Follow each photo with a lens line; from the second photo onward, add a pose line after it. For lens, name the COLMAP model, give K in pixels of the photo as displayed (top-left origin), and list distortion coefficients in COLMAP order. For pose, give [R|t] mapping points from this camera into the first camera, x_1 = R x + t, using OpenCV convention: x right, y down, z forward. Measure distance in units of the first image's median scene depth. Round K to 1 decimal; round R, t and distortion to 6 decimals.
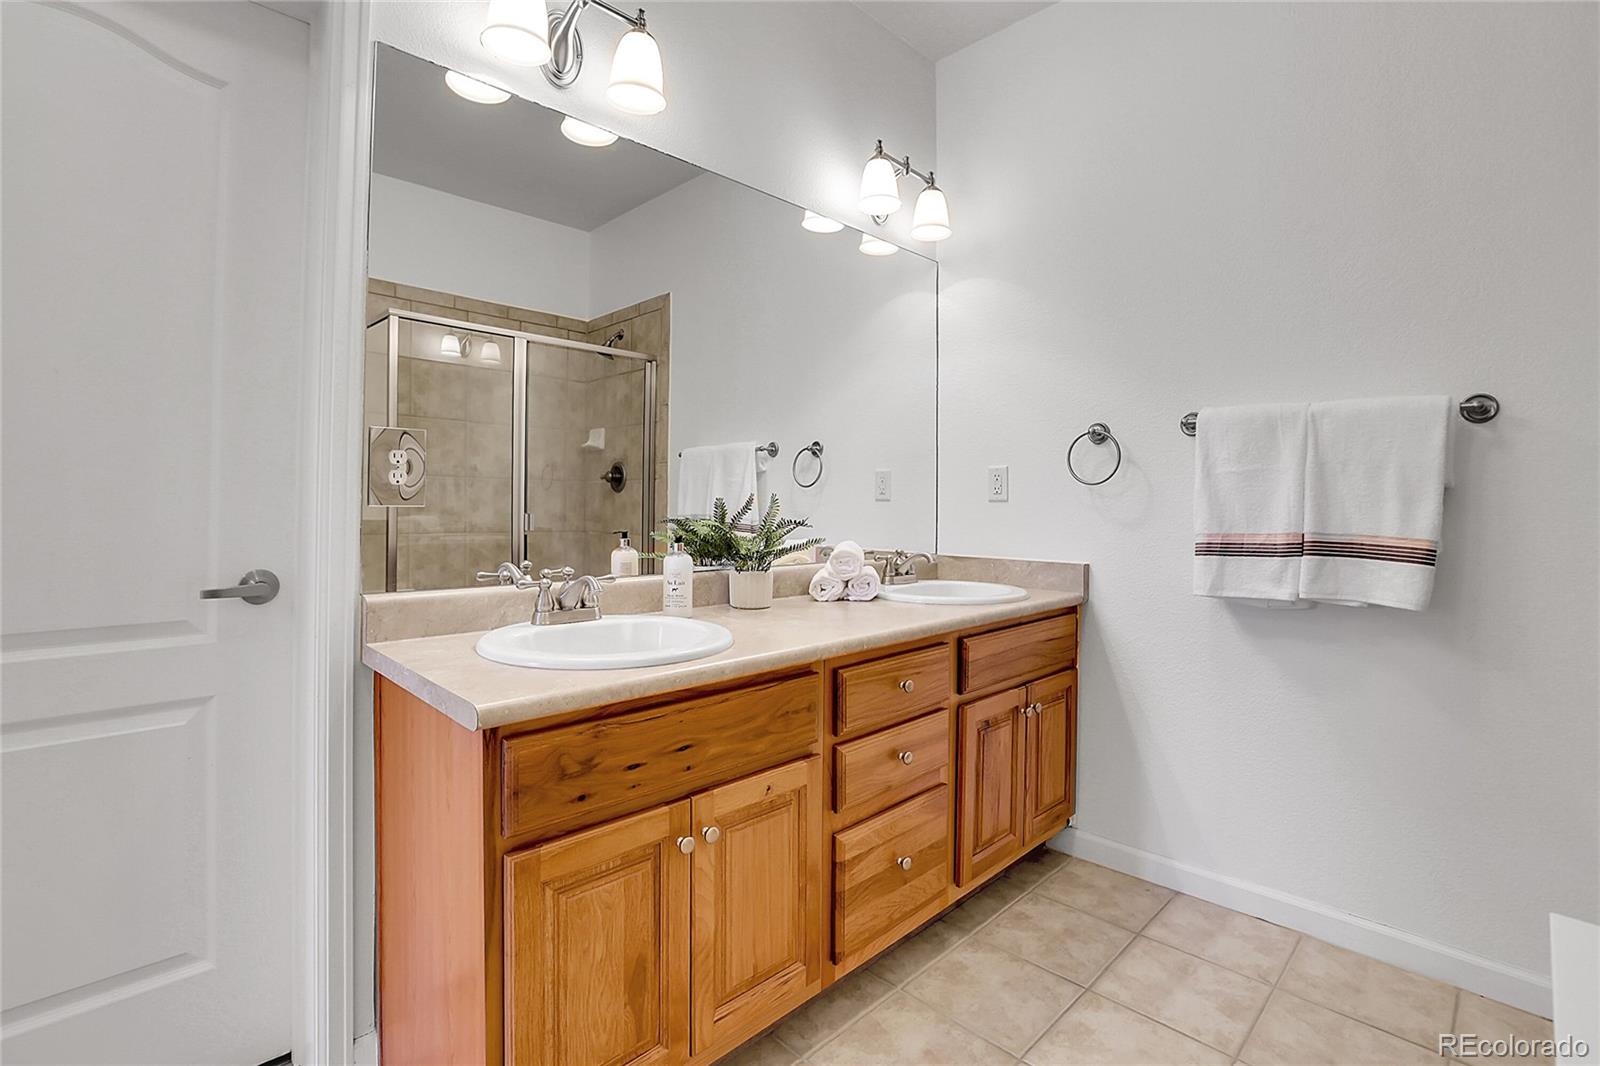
lens RADIAL K [[730.0, 0, 782.2], [0, 730.0, 502.7], [0, 0, 1]] dist [-0.022103, 0.004111]
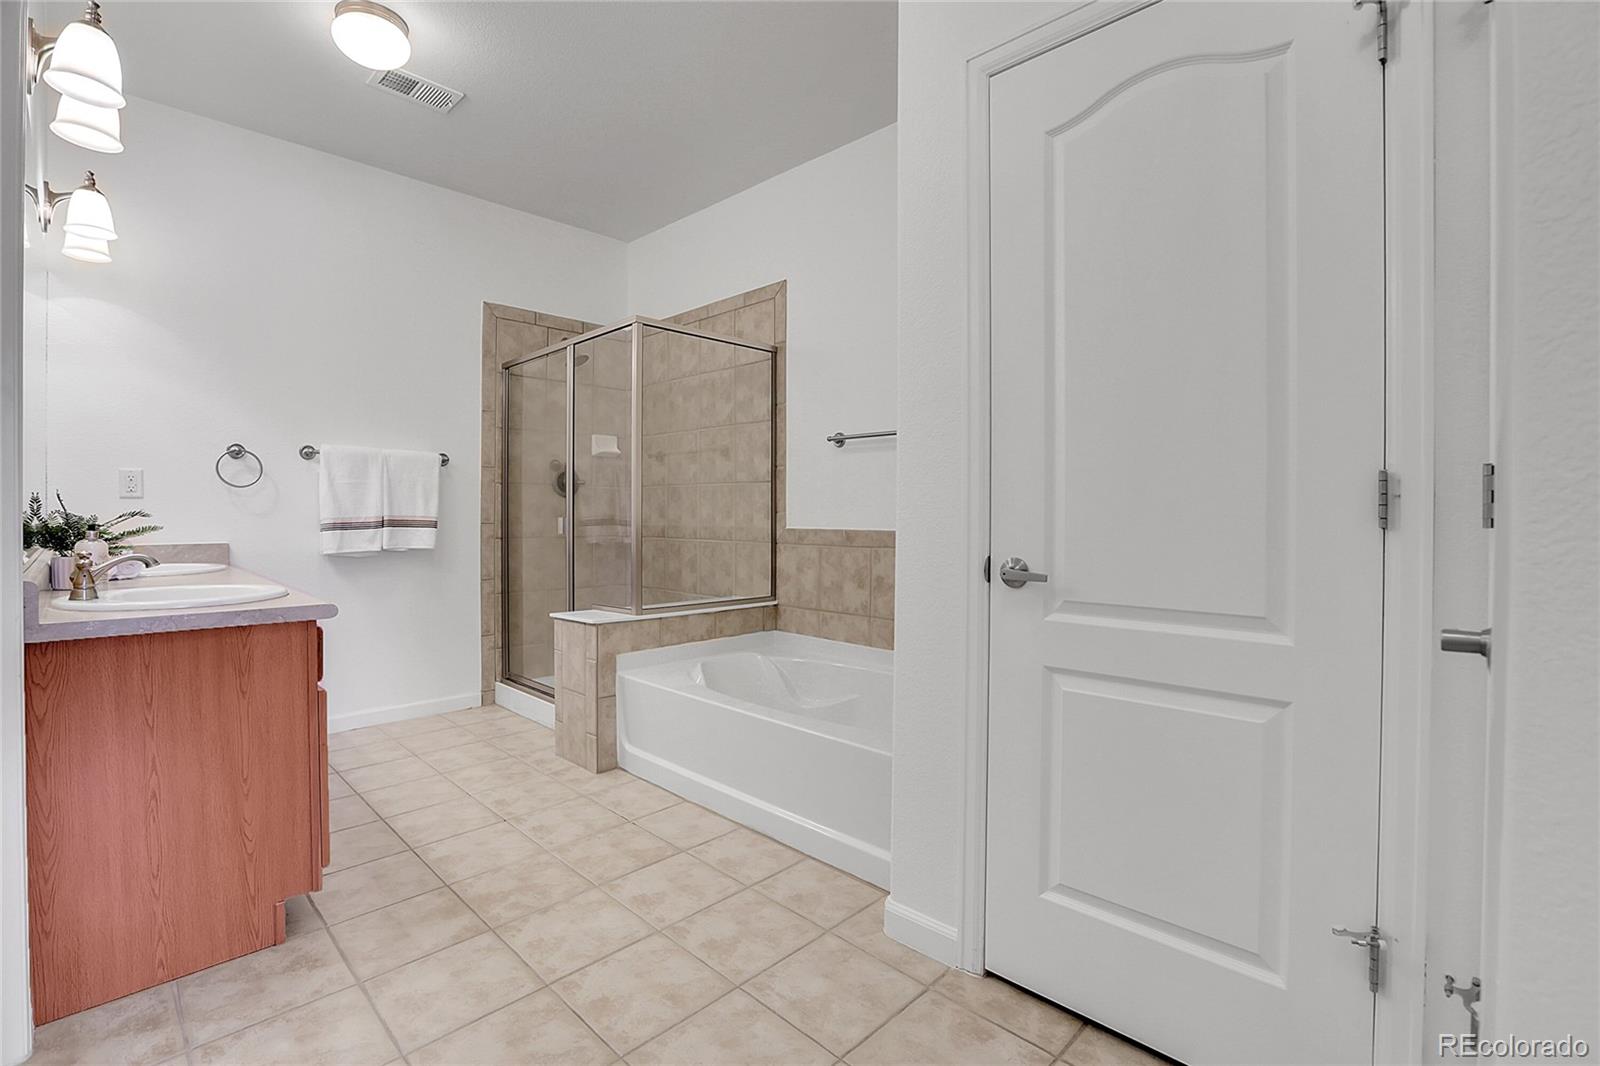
lens RADIAL K [[730.0, 0, 802.4], [0, 730.0, 522.7], [0, 0, 1]] dist [-0.022103, 0.004111]
pose [[-0.016750, -0.021359, 0.999632, -1.272979], [-0.003935, 0.999765, 0.021296, 0.013916], [-0.999852, -0.003577, -0.016831, -0.110046]]
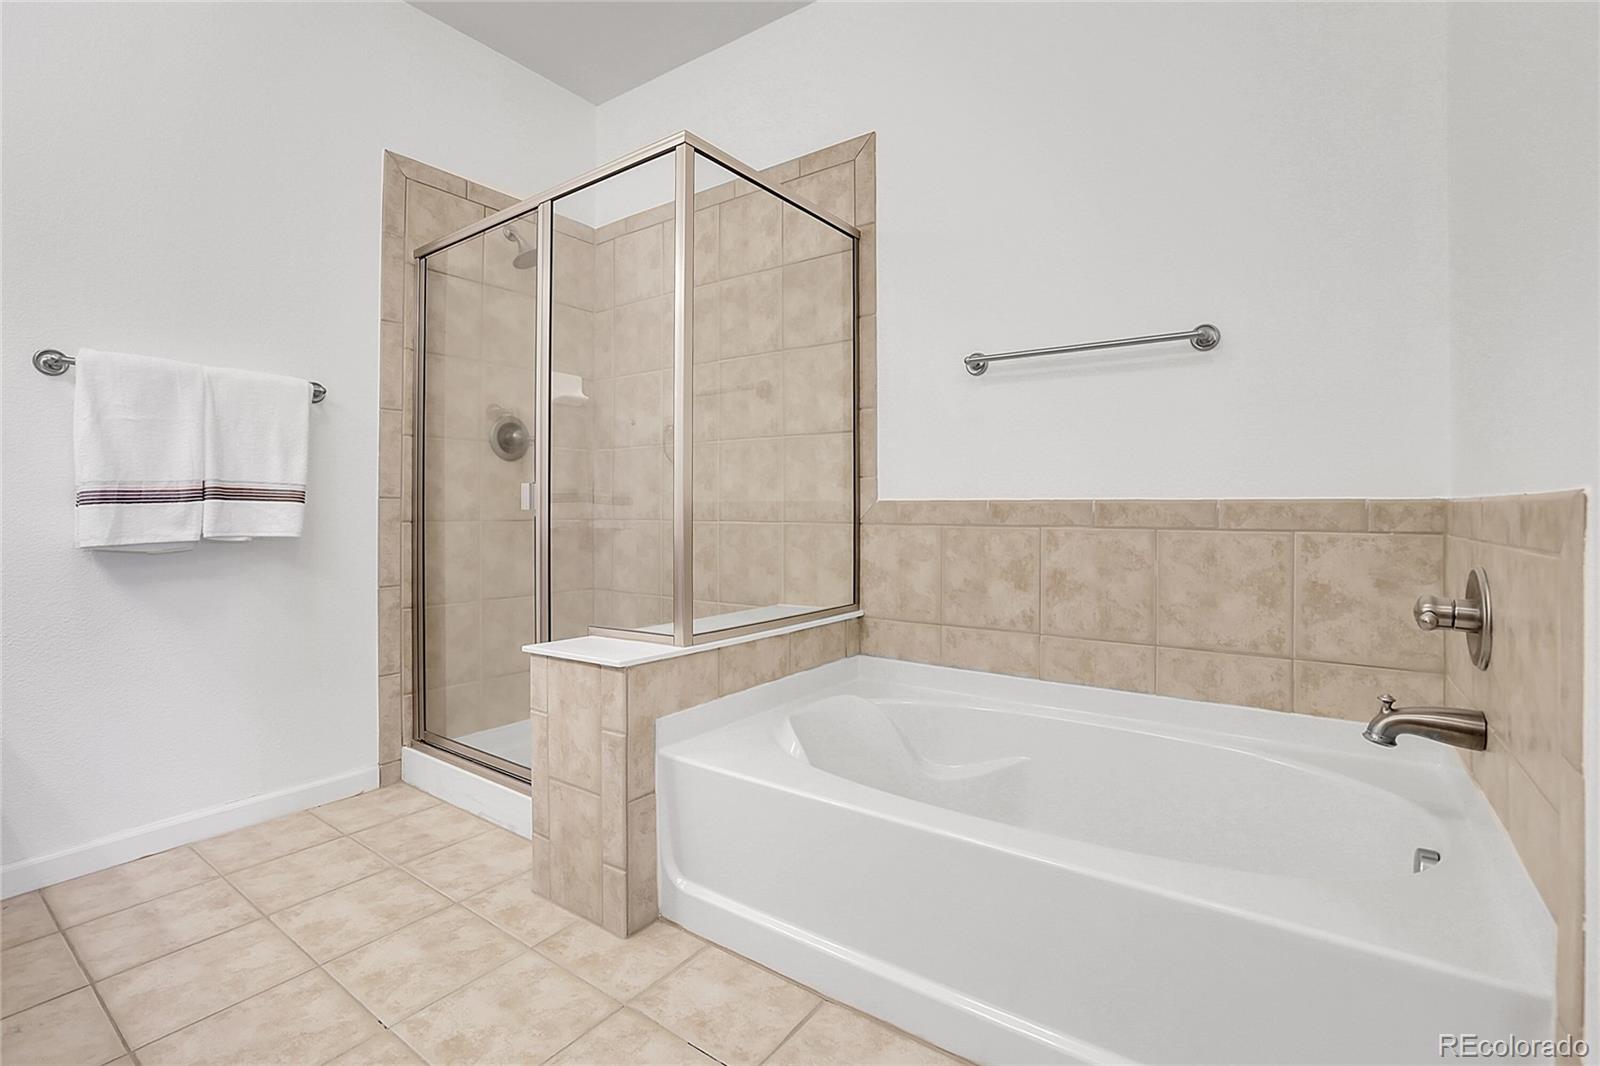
lens RADIAL K [[730.0, 0, 806.6], [0, 730.0, 505.2], [0, 0, 1]] dist [-0.022103, 0.004111]
pose [[-0.170545, -0.006306, 0.985330, -0.549145], [-0.001636, 0.999980, 0.006116, 0.072827], [-0.985348, -0.000568, -0.170552, 0.262631]]
